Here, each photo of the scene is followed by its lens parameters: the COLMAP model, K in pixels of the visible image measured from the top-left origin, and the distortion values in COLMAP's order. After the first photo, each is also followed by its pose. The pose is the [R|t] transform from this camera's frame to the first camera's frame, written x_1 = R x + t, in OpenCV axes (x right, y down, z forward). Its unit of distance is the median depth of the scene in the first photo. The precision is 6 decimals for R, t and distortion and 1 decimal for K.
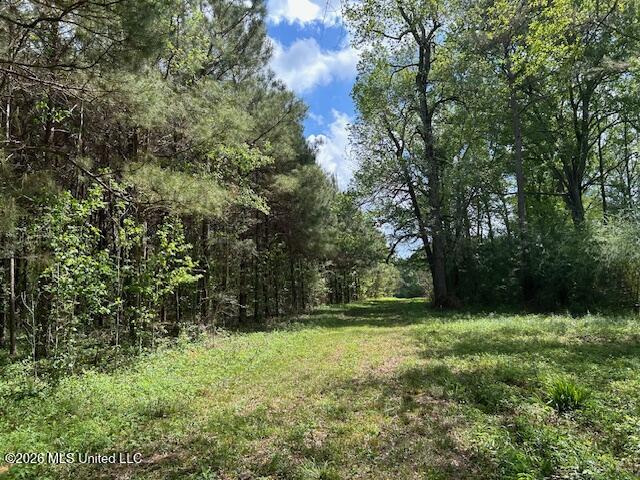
lens RADIAL K [[487.0, 0, 320.0], [0, 487.0, 240.0], [0, 0, 1]] dist [0.048187, -0.005725]
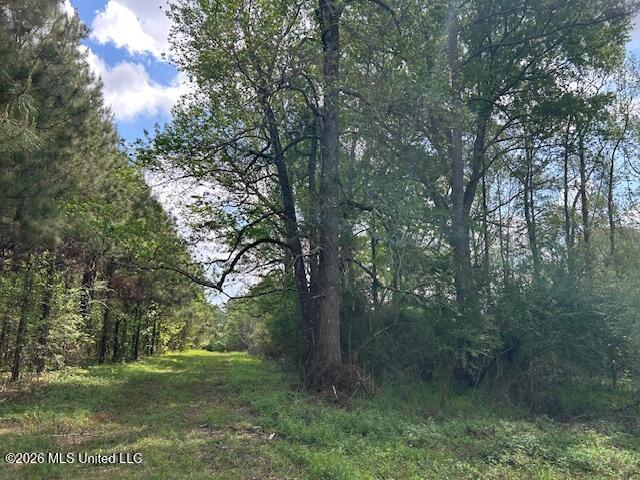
lens RADIAL K [[487.0, 0, 320.0], [0, 487.0, 240.0], [0, 0, 1]] dist [0.048187, -0.005725]
pose [[0.923330, 0.127130, 0.362353, 0.021572], [-0.089827, 0.988934, -0.118071, 0.023644], [-0.373354, 0.076470, 0.924532, 0.245485]]
